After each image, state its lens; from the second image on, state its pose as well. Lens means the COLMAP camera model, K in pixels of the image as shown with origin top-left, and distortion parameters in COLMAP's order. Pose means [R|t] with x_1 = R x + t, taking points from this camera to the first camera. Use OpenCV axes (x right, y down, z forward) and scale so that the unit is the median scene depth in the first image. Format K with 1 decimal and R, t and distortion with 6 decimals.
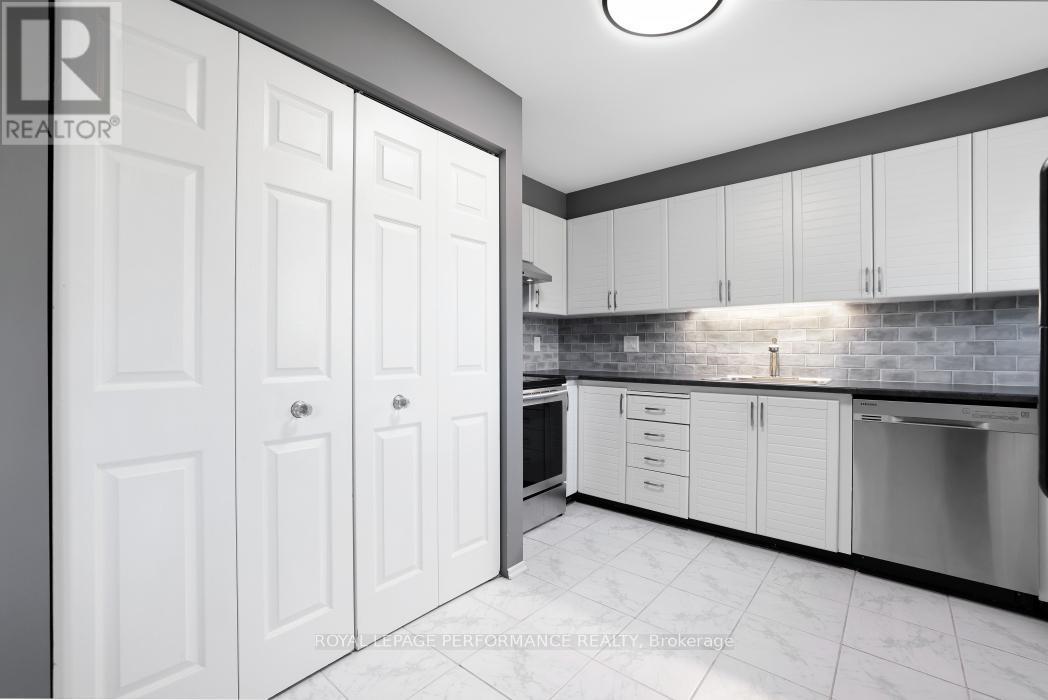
lens RADIAL K [[459.6, 0, 531.5], [0, 459.6, 346.7], [0, 0, 1]] dist [-0.016589, 0.002983]
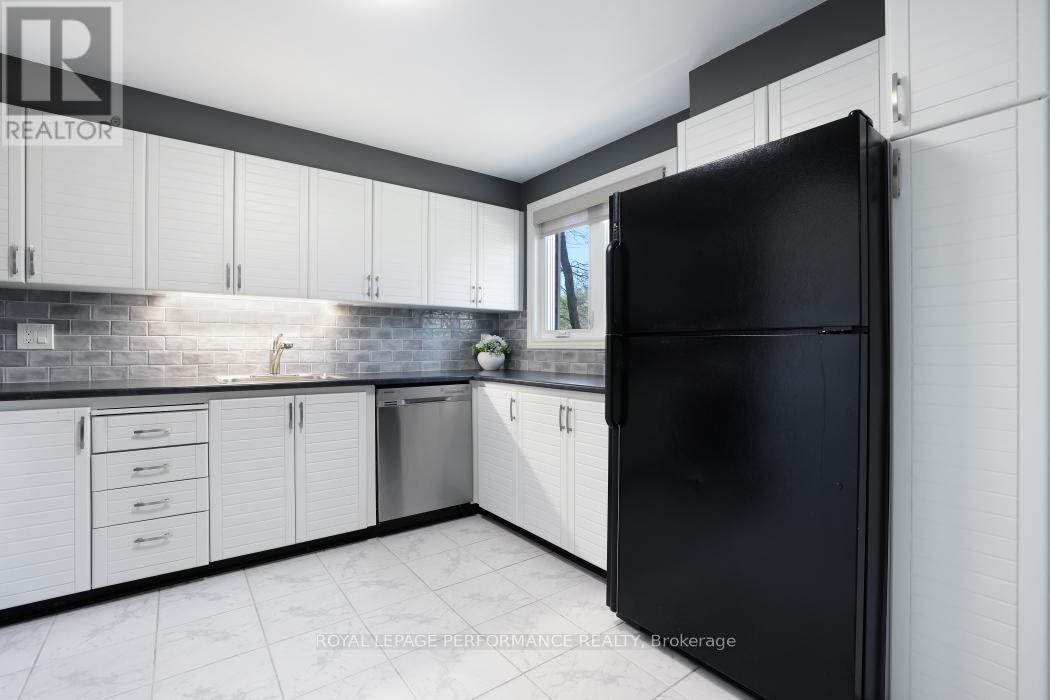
lens RADIAL K [[460.5, 0, 523.1], [0, 460.5, 345.6], [0, 0, 1]] dist [-0.016589, 0.002983]
pose [[0.255851, 0.001327, 0.966715, -0.262449], [-0.006938, 0.999976, 0.000463, 0.001816], [-0.966691, -0.006826, 0.255854, 0.283581]]
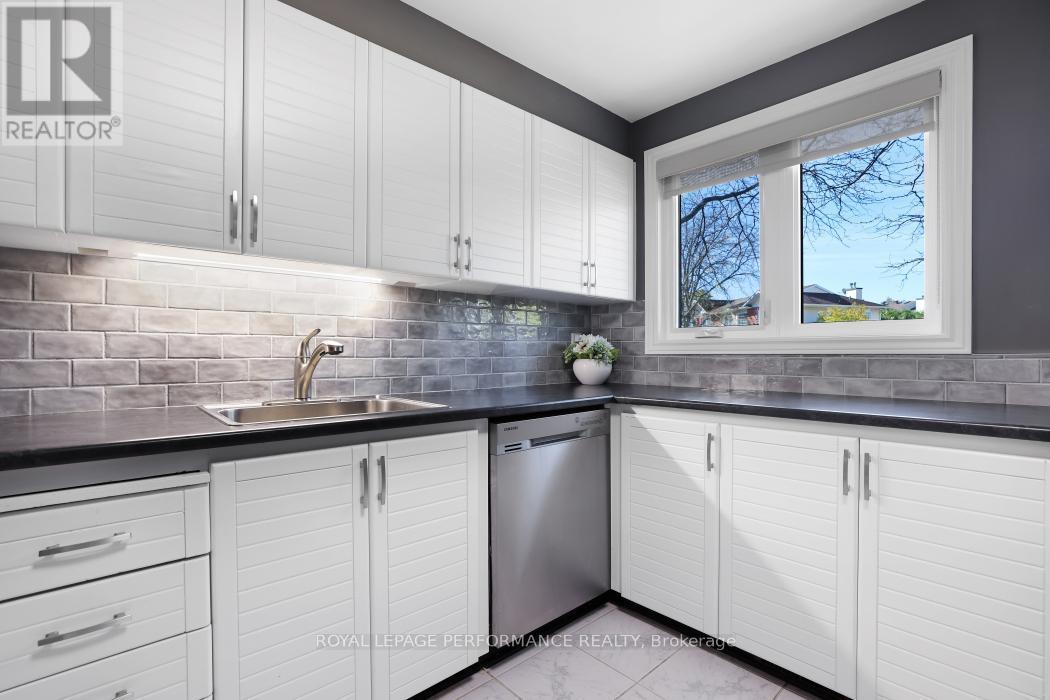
lens RADIAL K [[481.5, 0, 533.8], [0, 481.5, 354.3], [0, 0, 1]] dist [-0.029053, 0.006634]
pose [[0.168265, -0.004525, 0.985731, 0.014101], [-0.004669, 0.999975, 0.005388, 0.007360], [-0.985731, -0.005509, 0.168239, 0.669962]]
